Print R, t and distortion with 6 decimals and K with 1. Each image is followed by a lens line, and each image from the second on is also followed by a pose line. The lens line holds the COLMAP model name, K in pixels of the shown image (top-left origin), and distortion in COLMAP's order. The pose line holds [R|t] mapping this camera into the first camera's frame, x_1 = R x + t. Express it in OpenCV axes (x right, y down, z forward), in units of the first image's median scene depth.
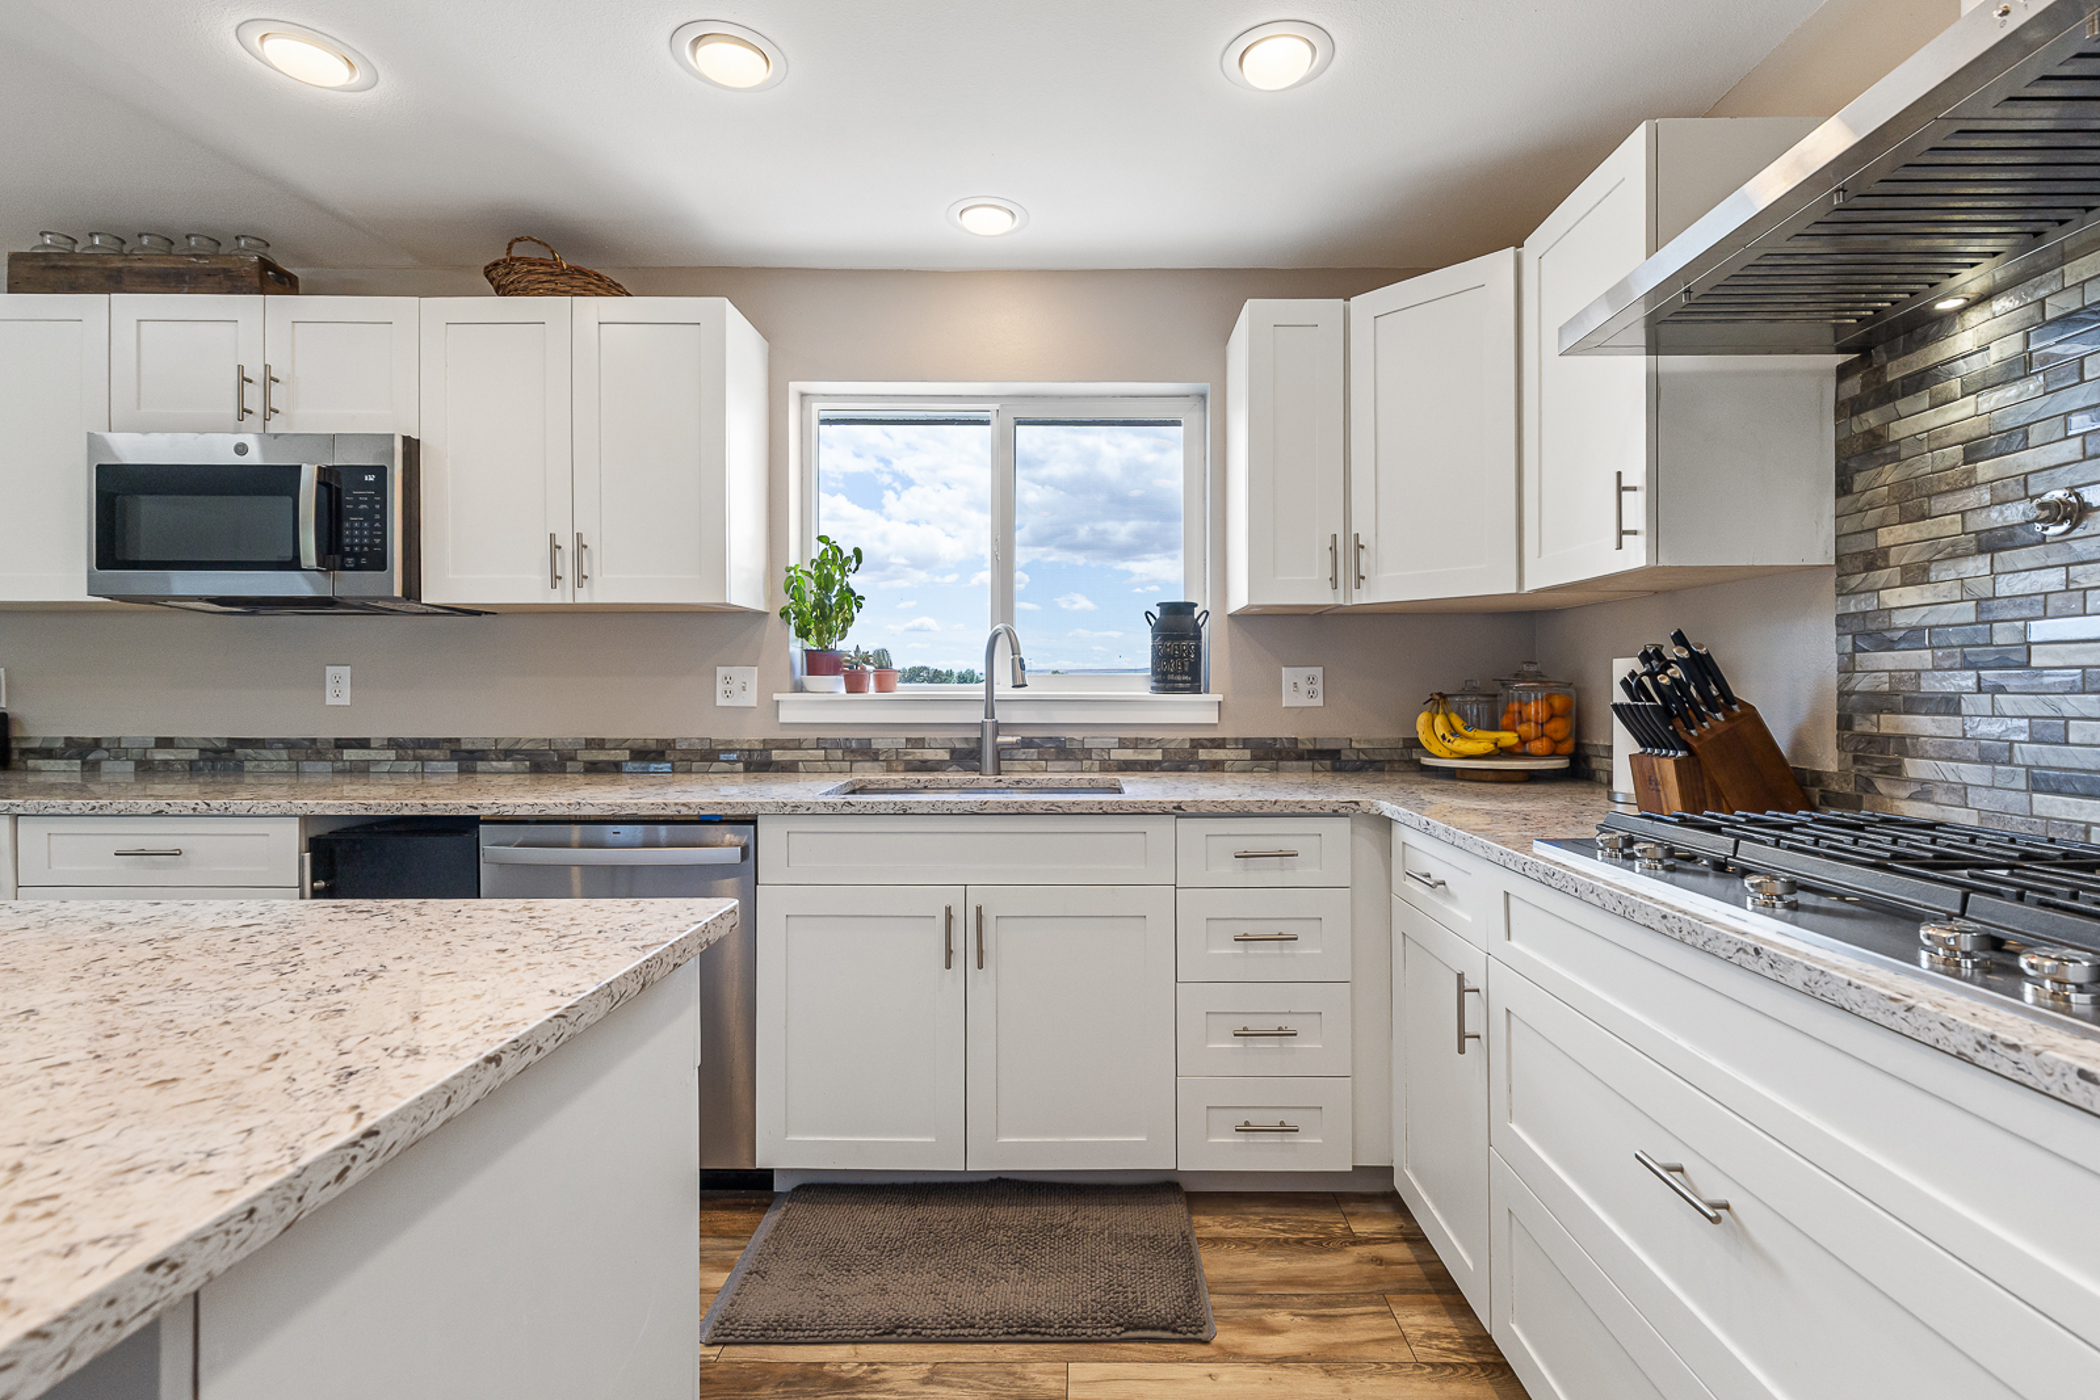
lens RADIAL K [[961.5, 0, 1056.9], [0, 961.5, 690.8], [0, 0, 1]] dist [0.003931, -0.000202]
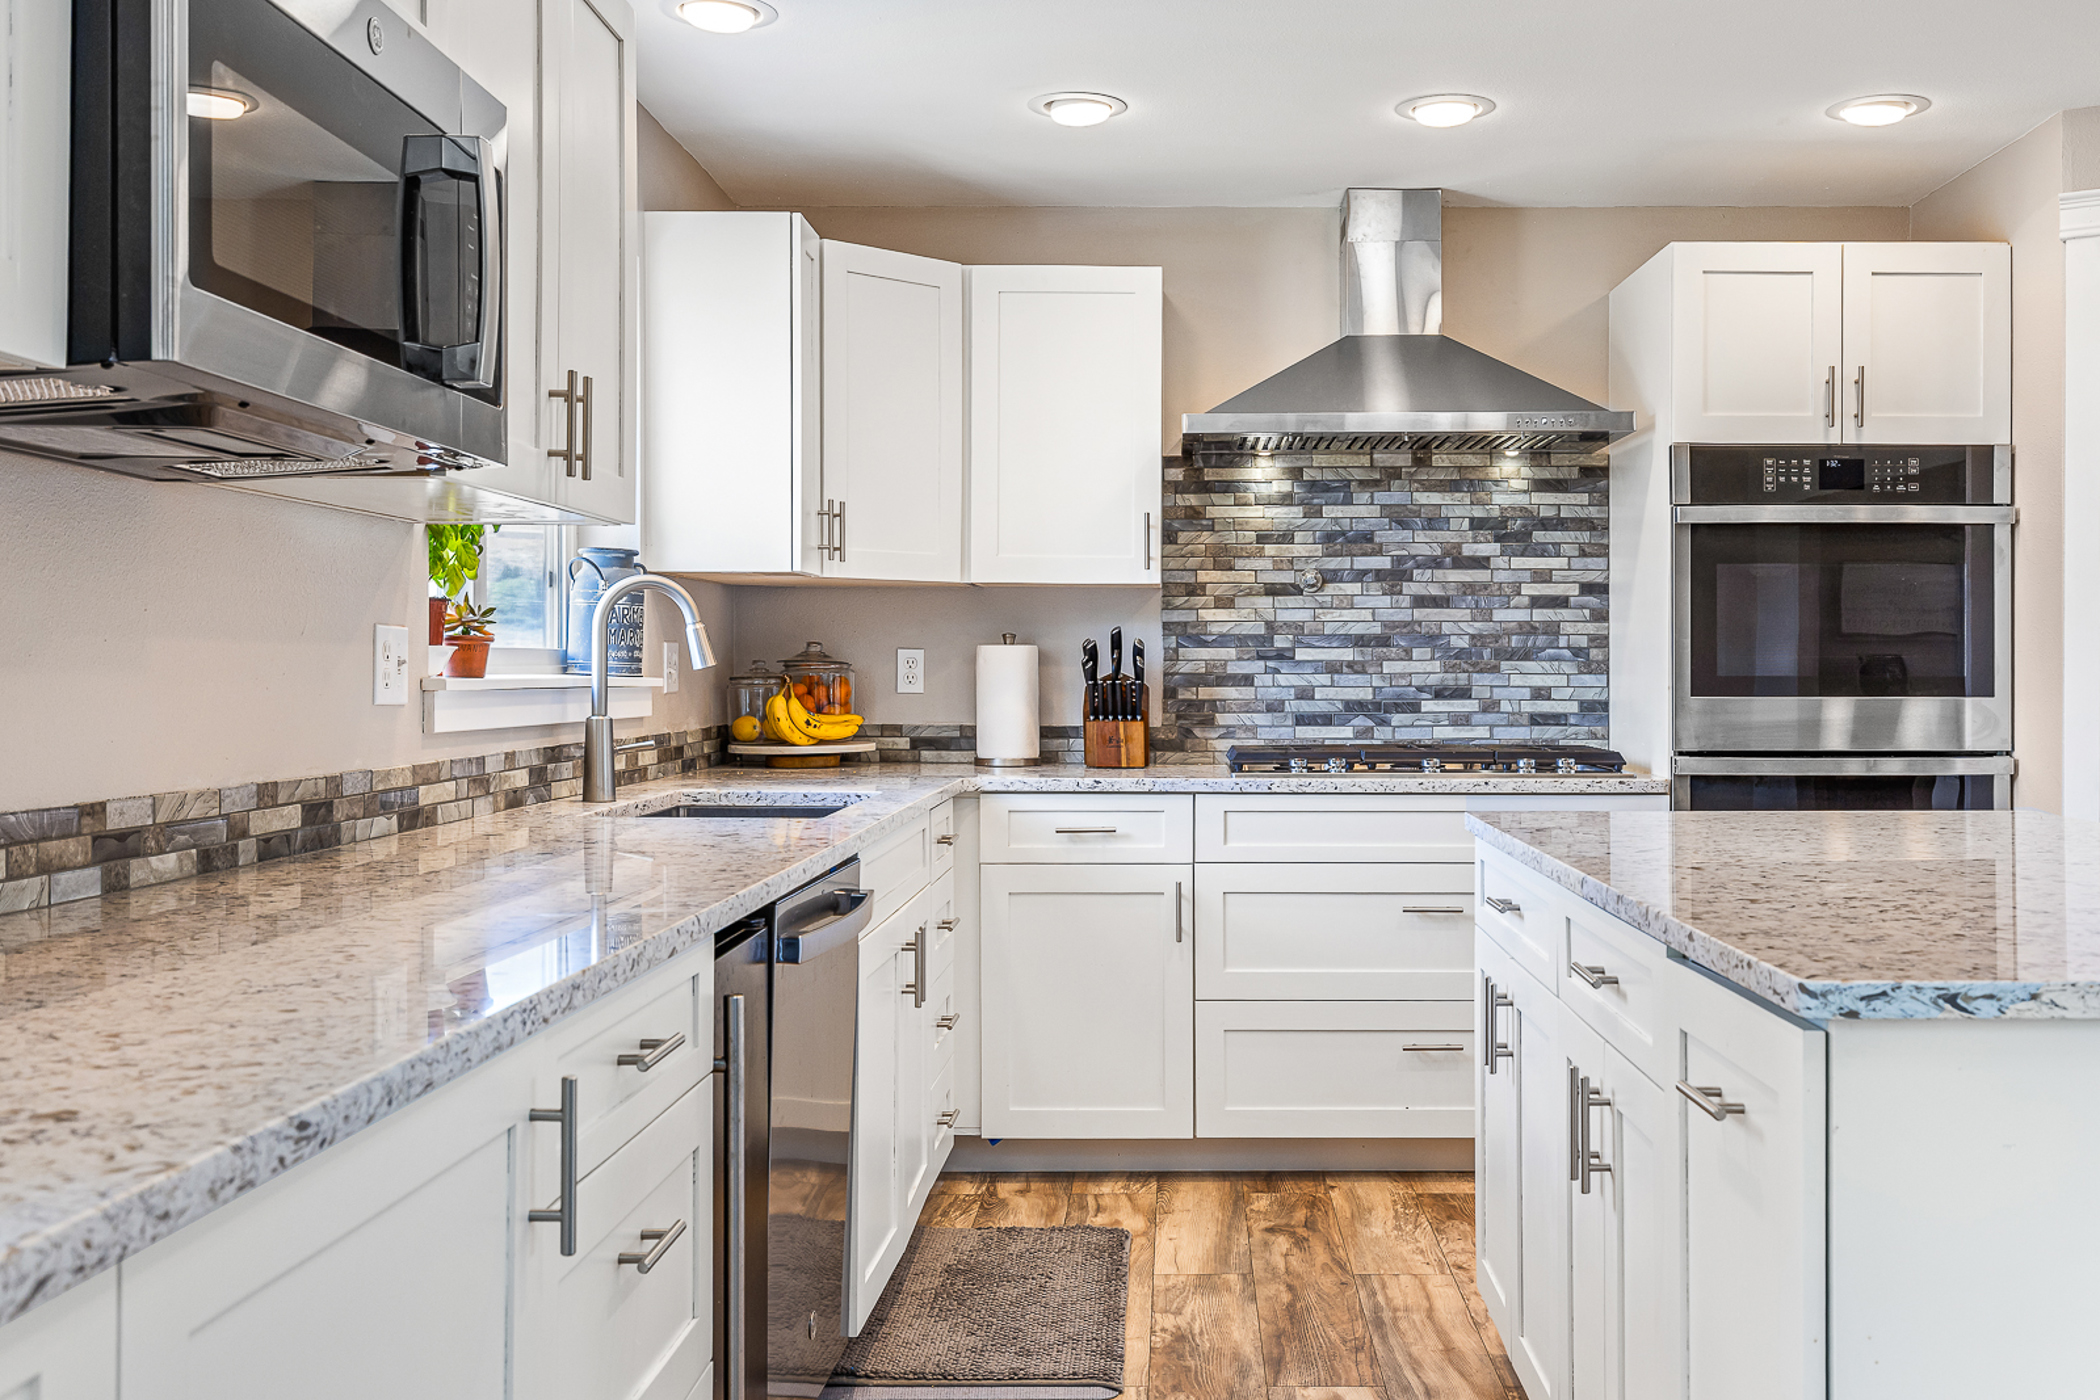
lens RADIAL K [[2070.5, 0, 1142.2], [0, 2070.5, 686.3], [0, 0, 1]] dist [0.009076, 0.000000]
pose [[0.009922, -0.008073, 0.999918, -2.492187], [0.000205, 0.999967, 0.008072, -0.004686], [-0.999951, 0.000125, 0.009924, 1.029201]]
